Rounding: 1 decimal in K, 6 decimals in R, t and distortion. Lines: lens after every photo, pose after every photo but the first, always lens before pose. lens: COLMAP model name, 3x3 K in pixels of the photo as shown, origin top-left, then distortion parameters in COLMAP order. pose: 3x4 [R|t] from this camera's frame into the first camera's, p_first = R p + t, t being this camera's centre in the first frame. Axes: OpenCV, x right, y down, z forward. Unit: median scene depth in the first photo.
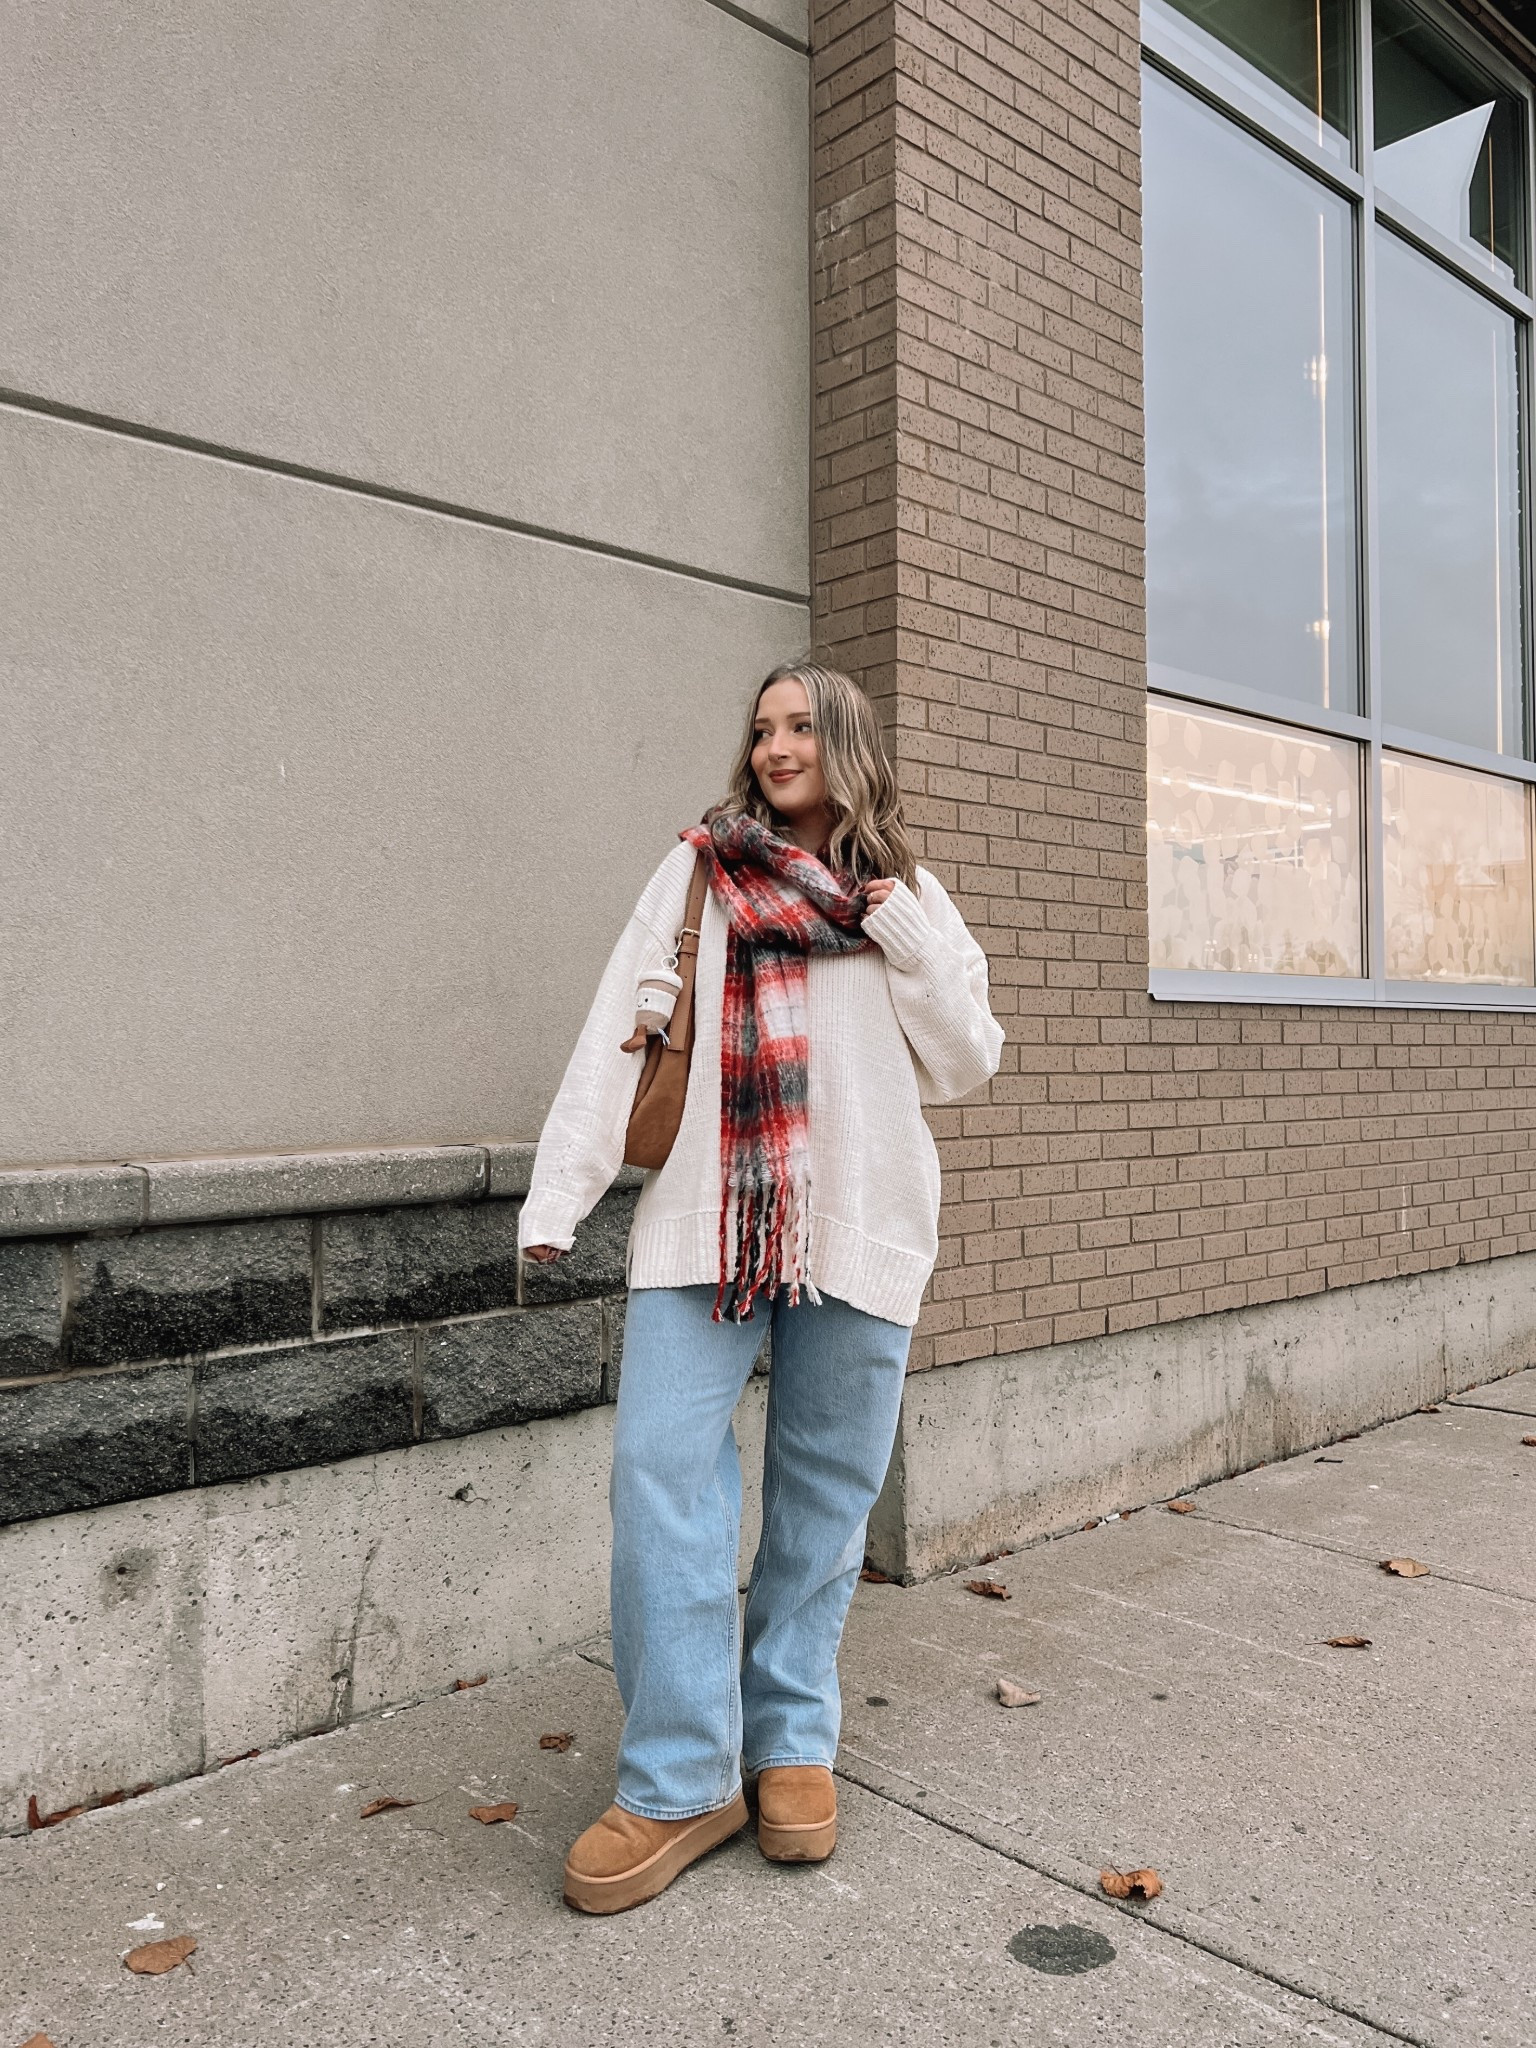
lens RADIAL K [[1639.0, 0, 762.9], [0, 1639.0, 1019.0], [0, 0, 1]] dist [0.004143, -0.007449]
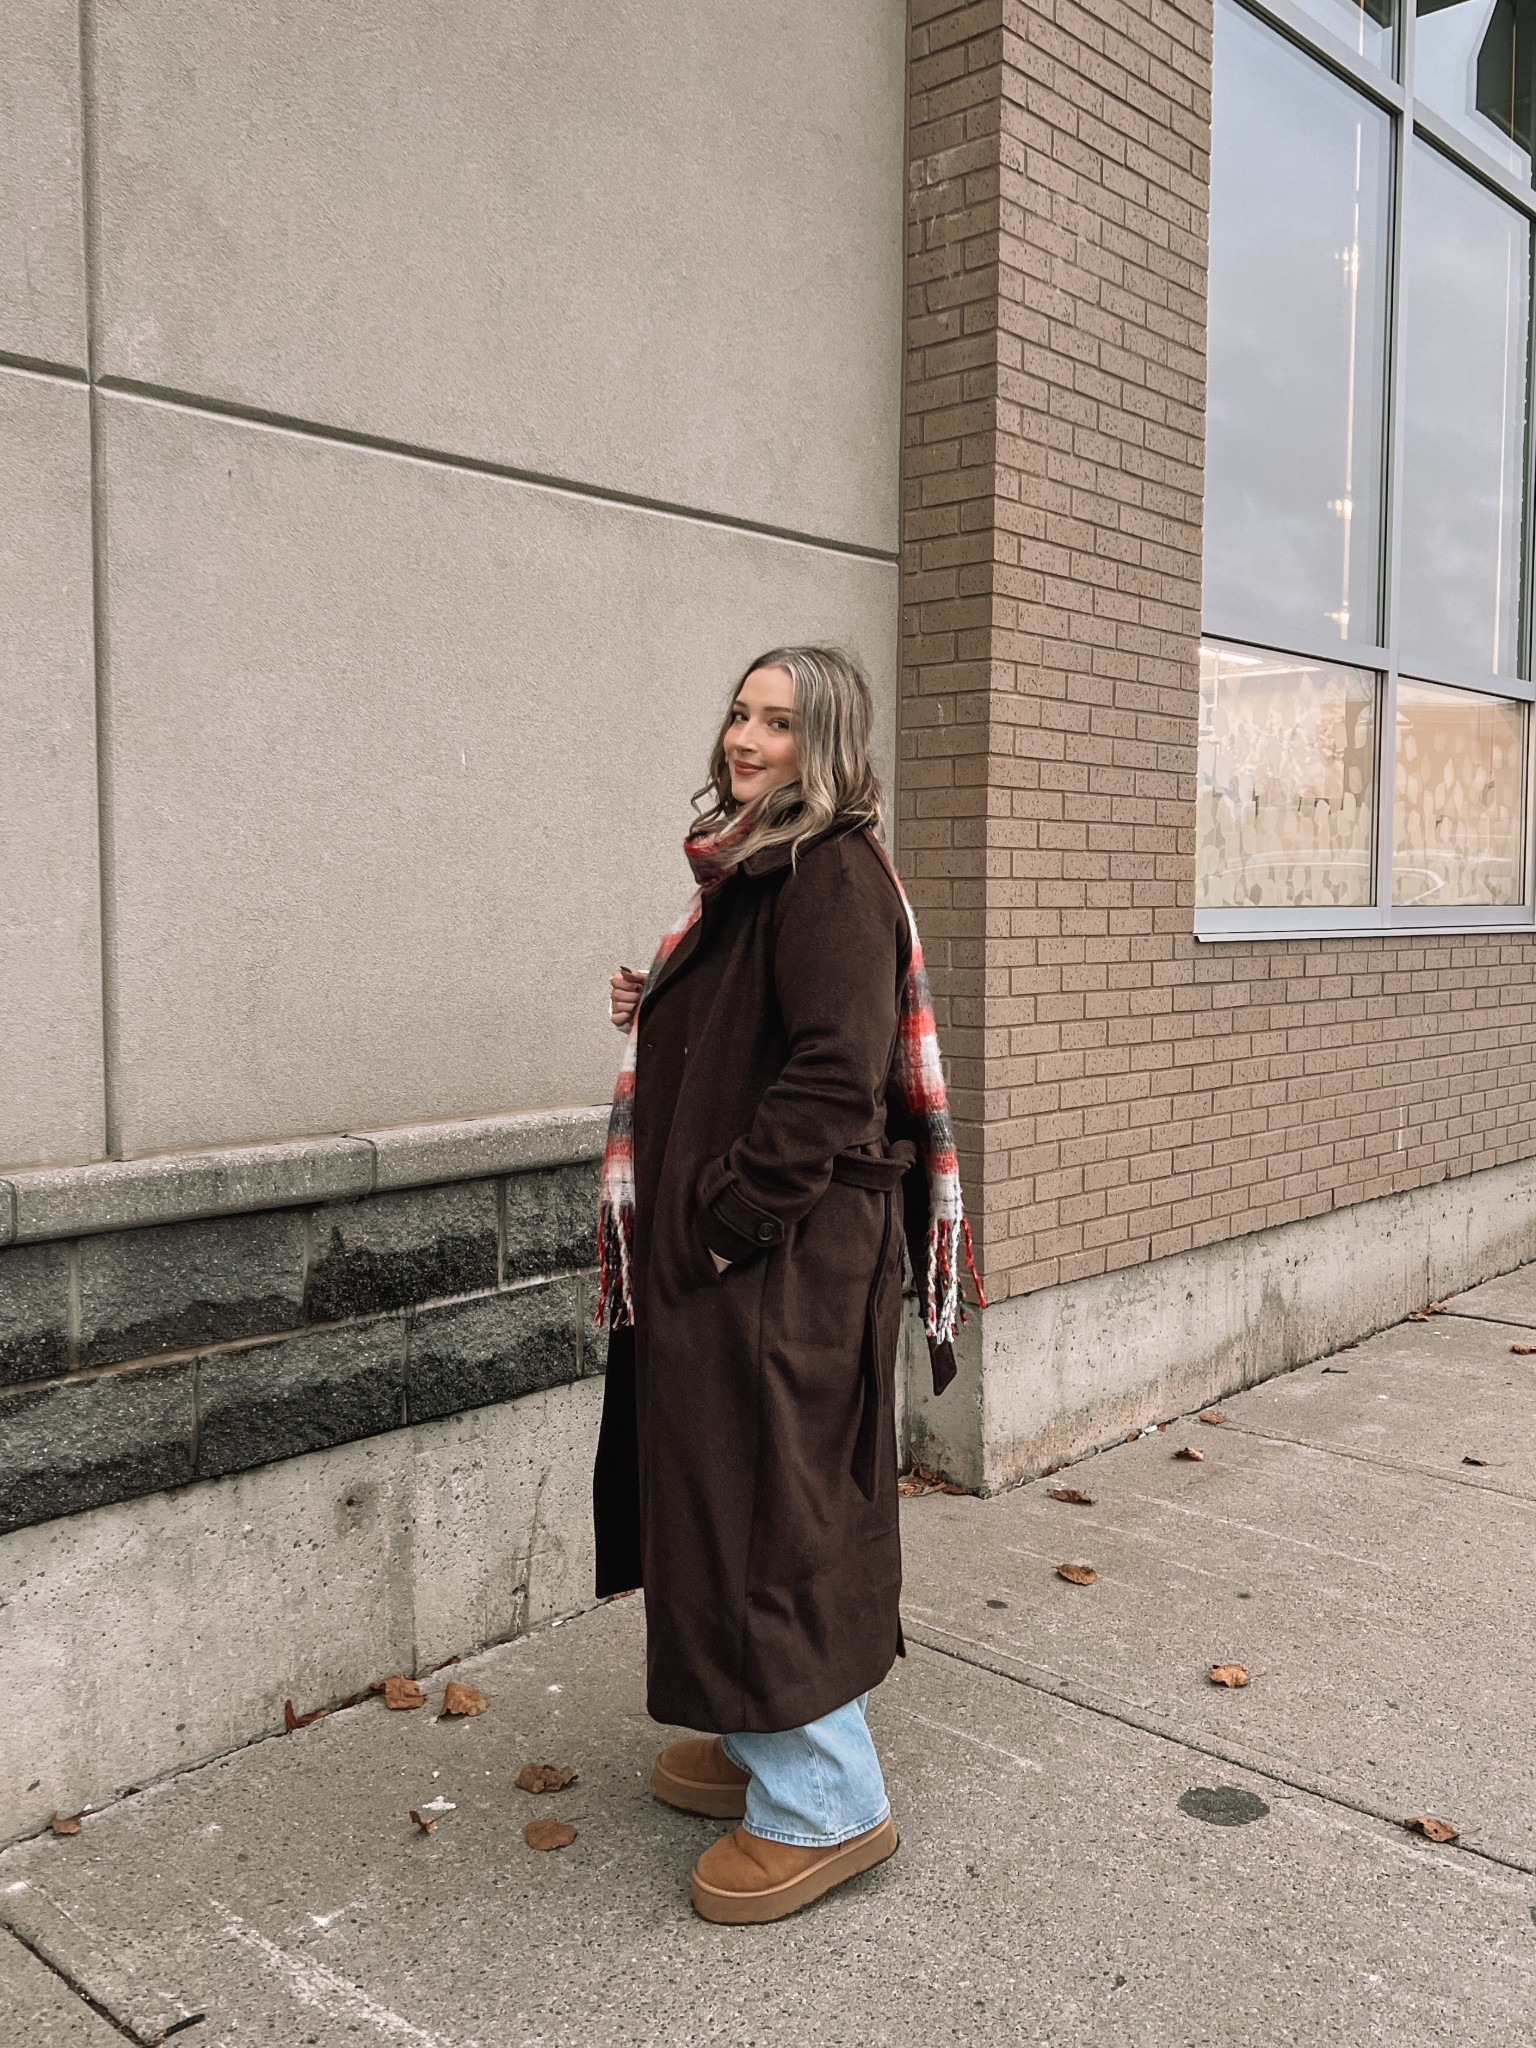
lens RADIAL K [[1809.4, 0, 691.7], [0, 1809.4, 1018.8], [0, 0, 1]] dist [0.024949, -0.051506]
pose [[0.998062, 0.002761, 0.062165, -0.196413], [-0.008337, 0.995941, 0.089624, -0.081087], [-0.061665, -0.089968, 0.994034, -0.162201]]
